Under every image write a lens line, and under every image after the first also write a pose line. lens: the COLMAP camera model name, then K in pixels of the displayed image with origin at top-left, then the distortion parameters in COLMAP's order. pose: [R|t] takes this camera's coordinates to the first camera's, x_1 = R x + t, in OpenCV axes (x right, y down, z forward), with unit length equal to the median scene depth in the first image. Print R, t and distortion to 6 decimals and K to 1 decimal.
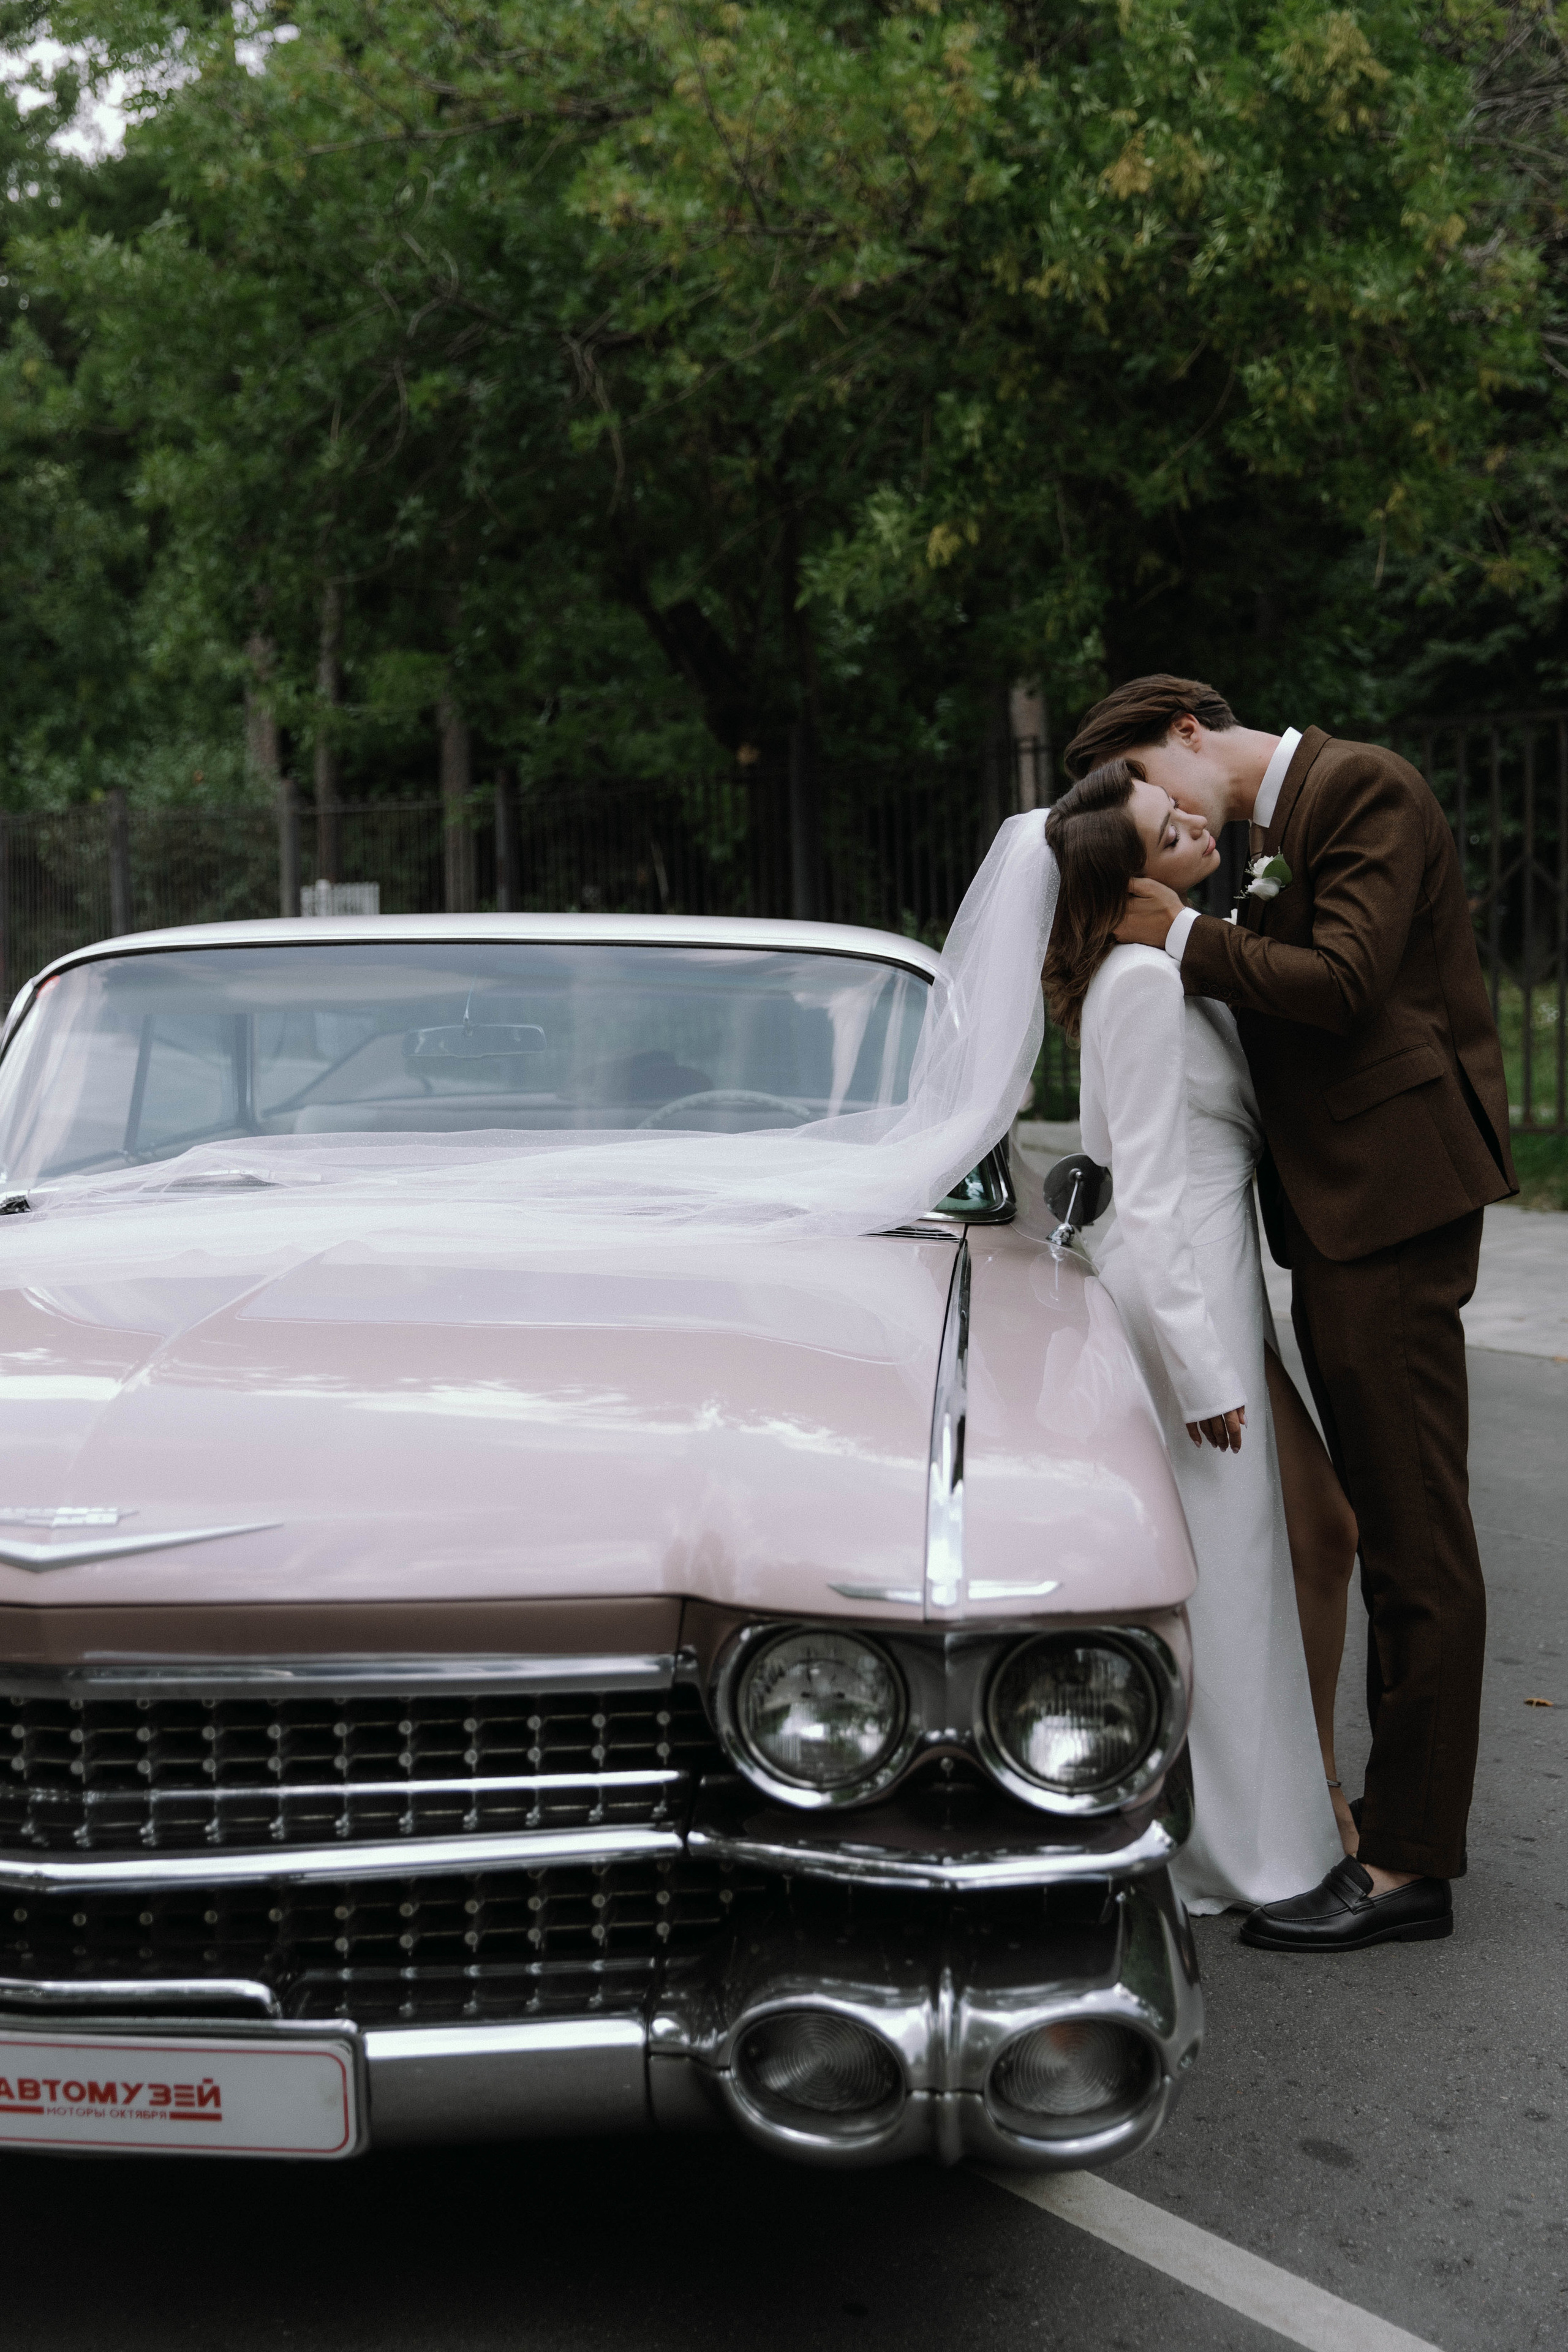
lens RADIAL K [[2805.9, 0, 793.9], [0, 2805.9, 1209.9], [0, 0, 1]] dist [-0.003407, 0.017646]
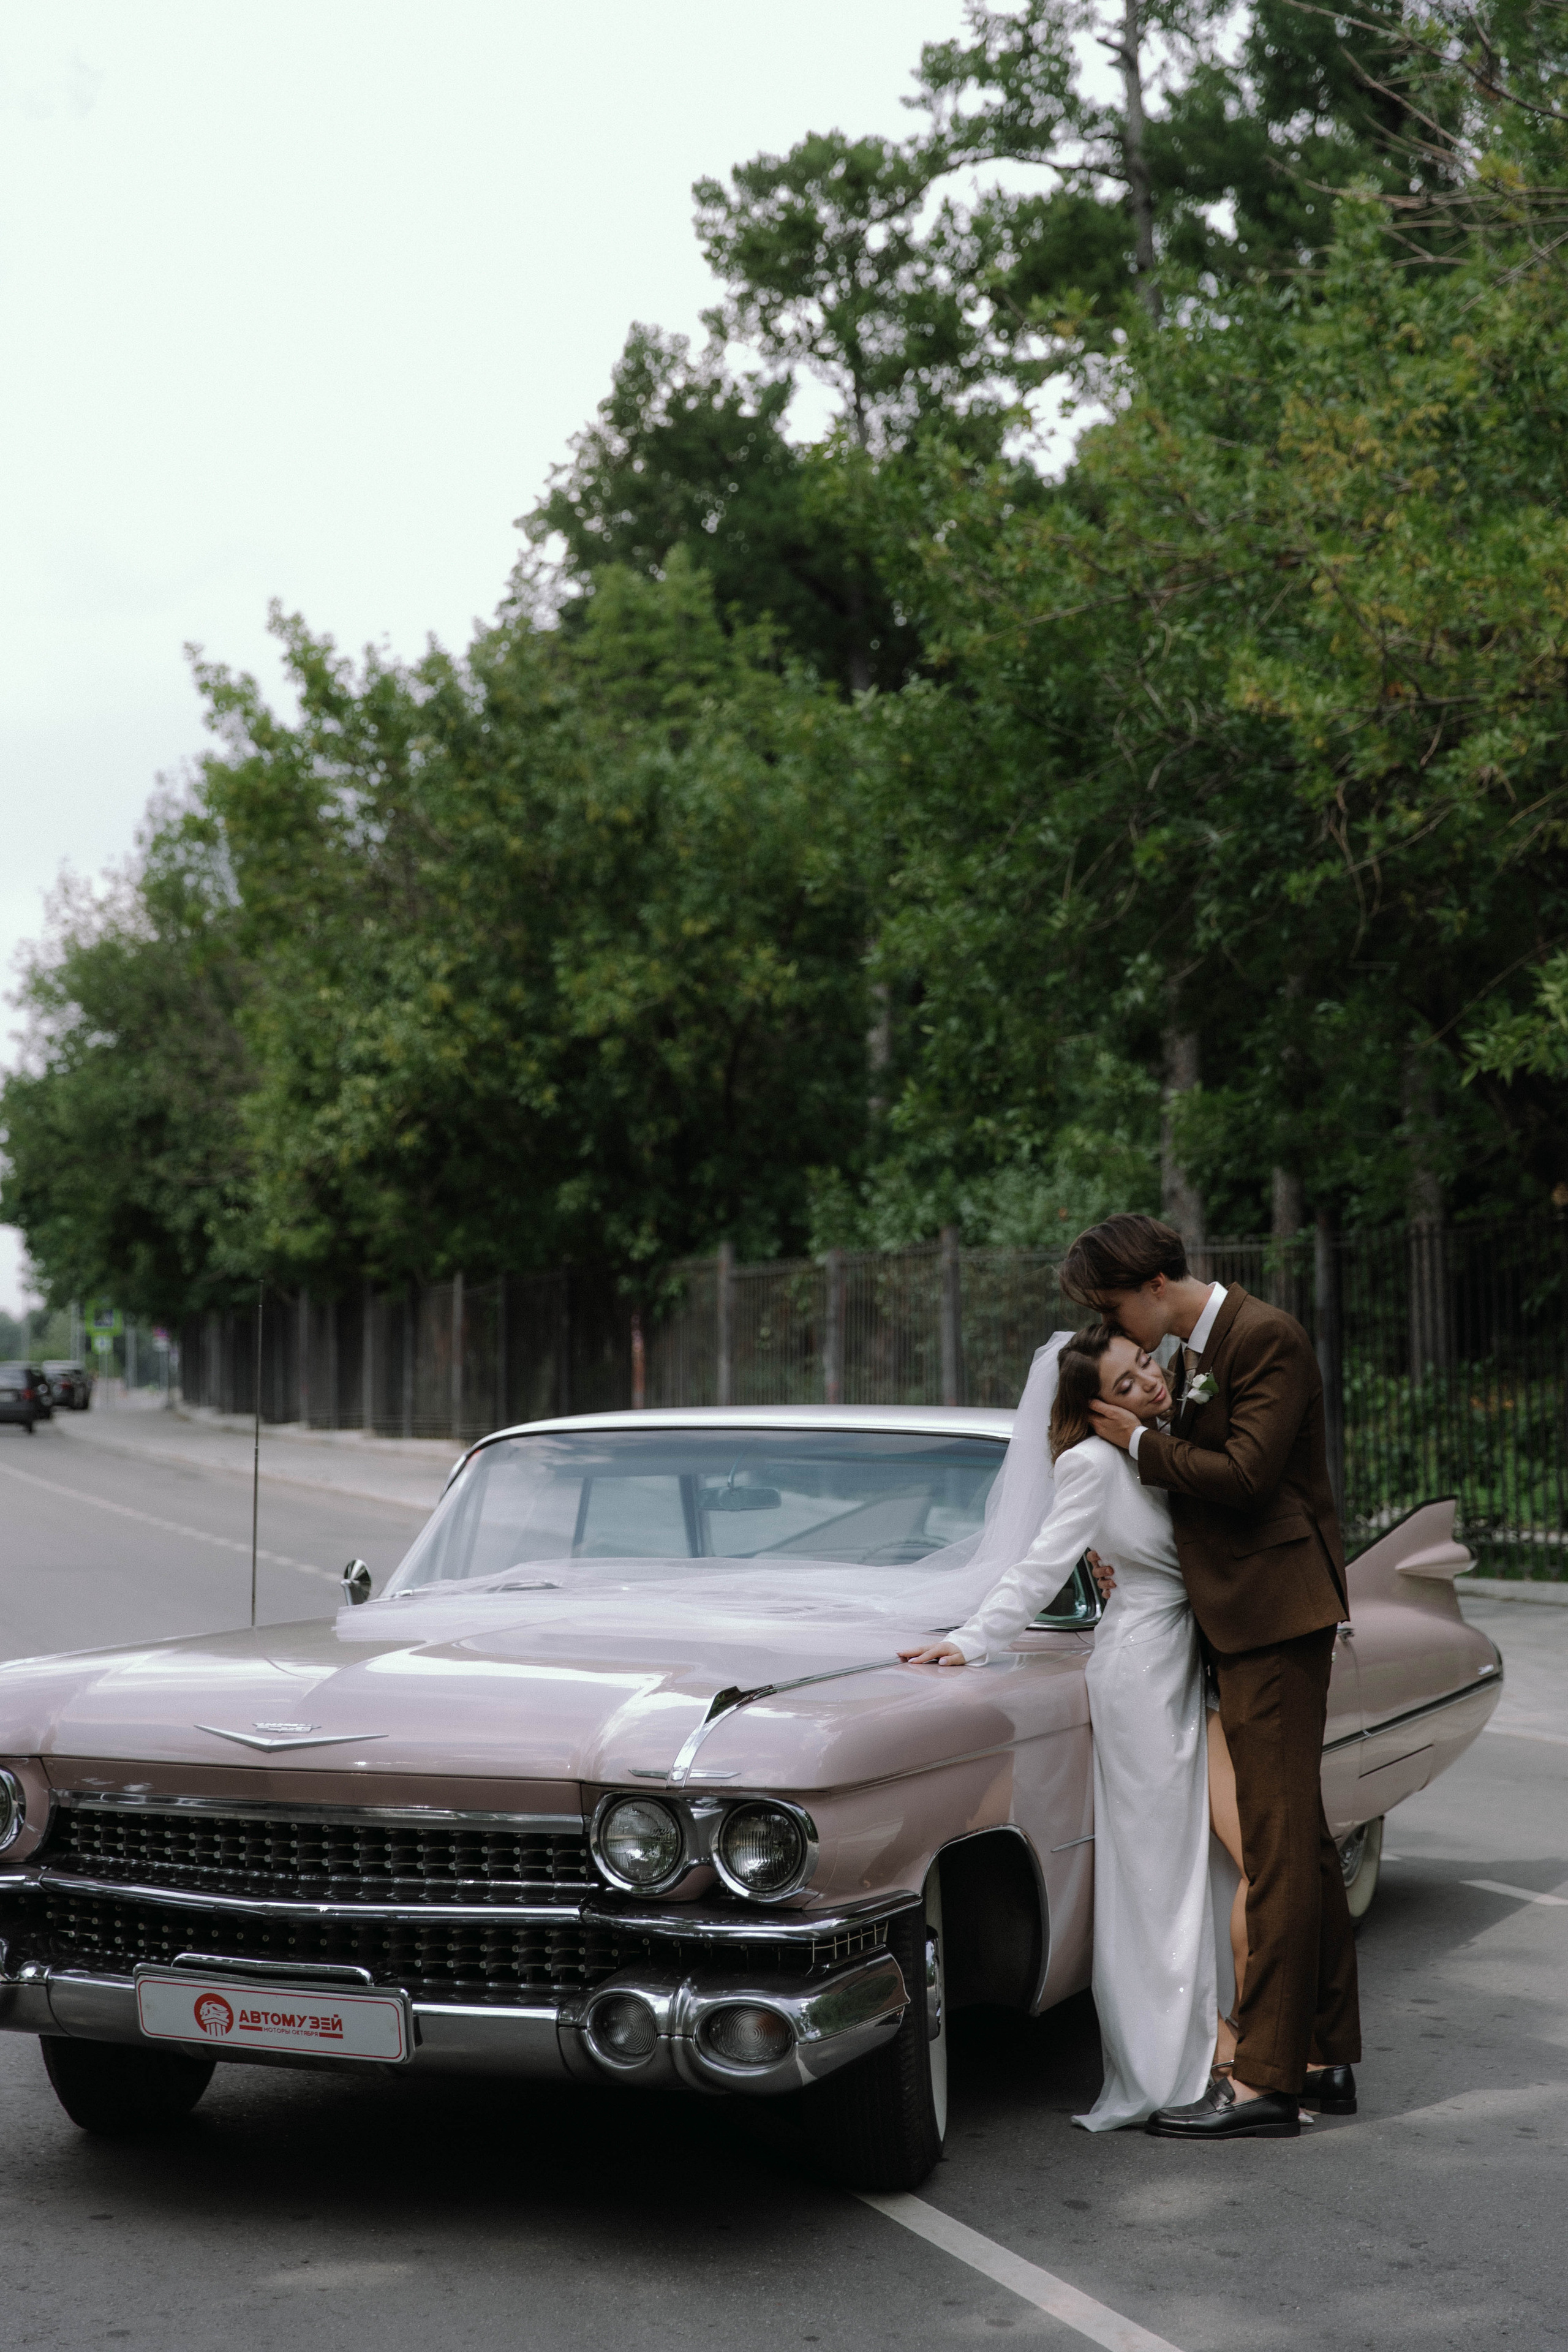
lens RADIAL K [[3783.3, 0, 783.1], [0, 3783.3, 1216.6], [0, 0, 1]] dist [0.033060, -0.240334]
pose [[0.946014, -0.013013, -0.323863, 0.219435], [-0.032184, 0.990485, -0.133808, 0.022804], [0.322523, 0.137007, 0.936594, -0.336779]]
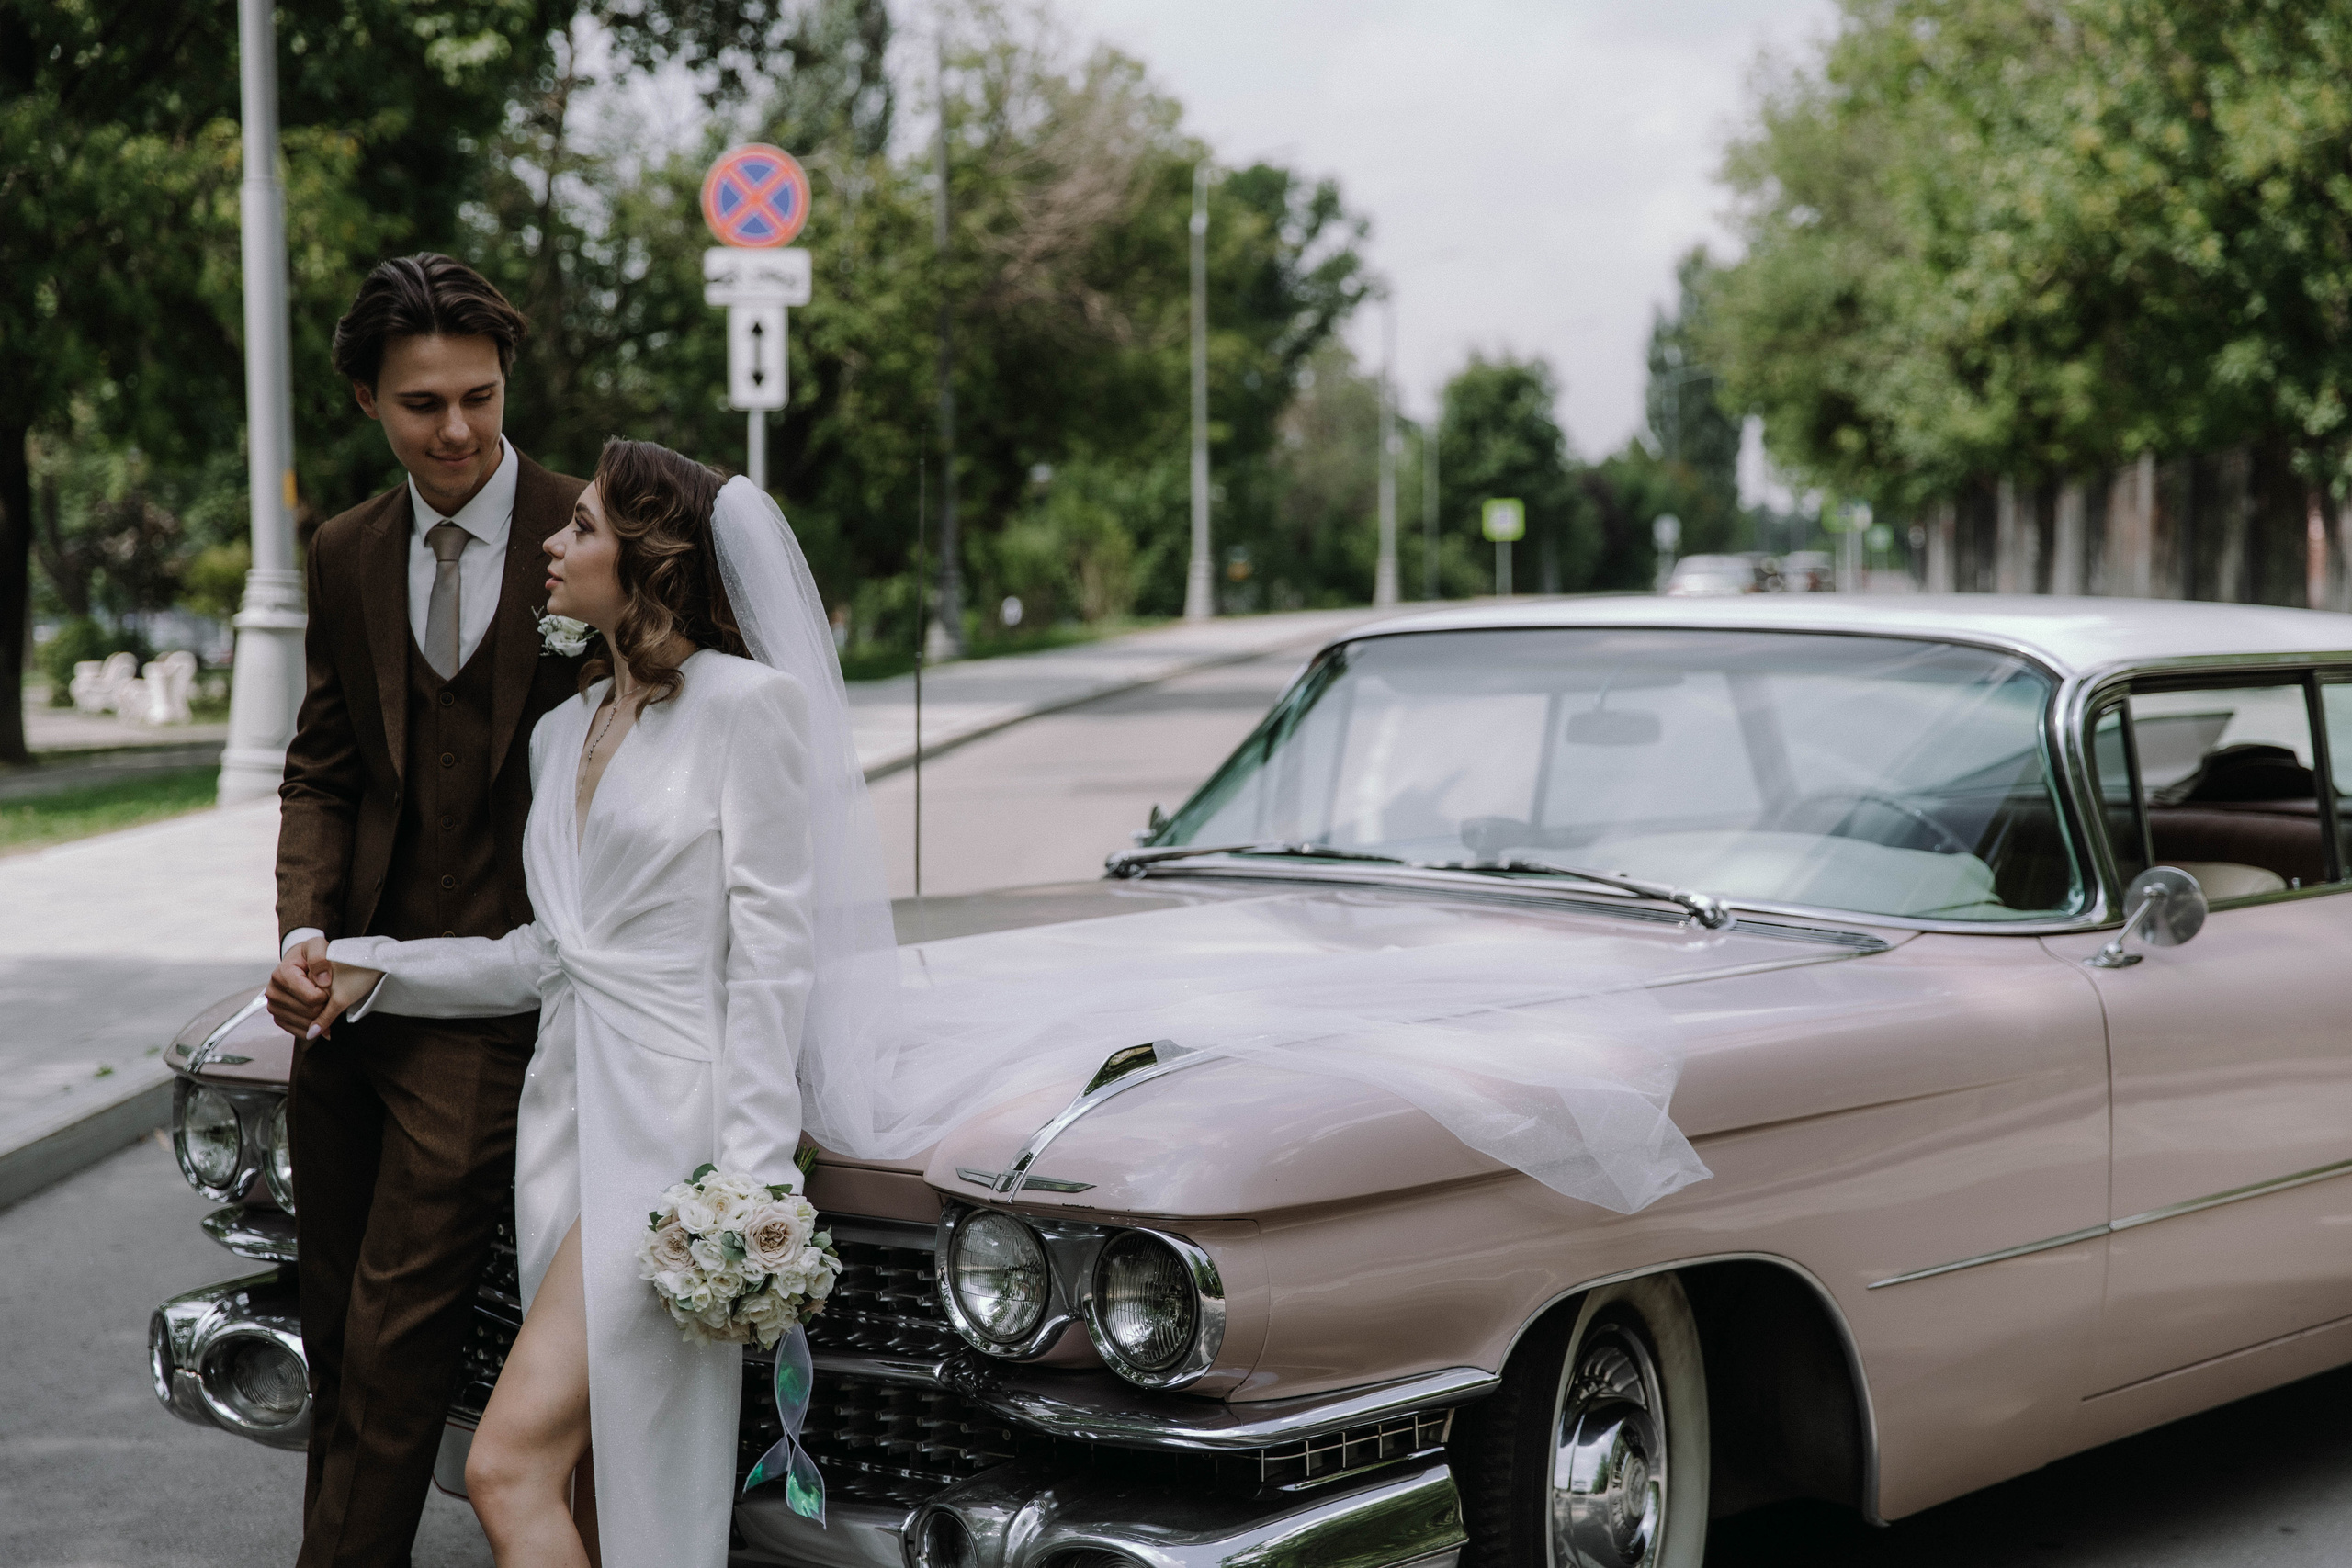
lens RADIAL K [[3782.9, 0, 1176.0], [0, 3782.9, 784.0], [0, 0, 1]] dist [0.033060, -0.240334]
pose [[0.760482, 0.030211, -0.648656, 0.262363], [-0.056279, 0.998225, -0.019489, -0.001799], [0.646916, 0.051327, 0.760832, -0.050078]]
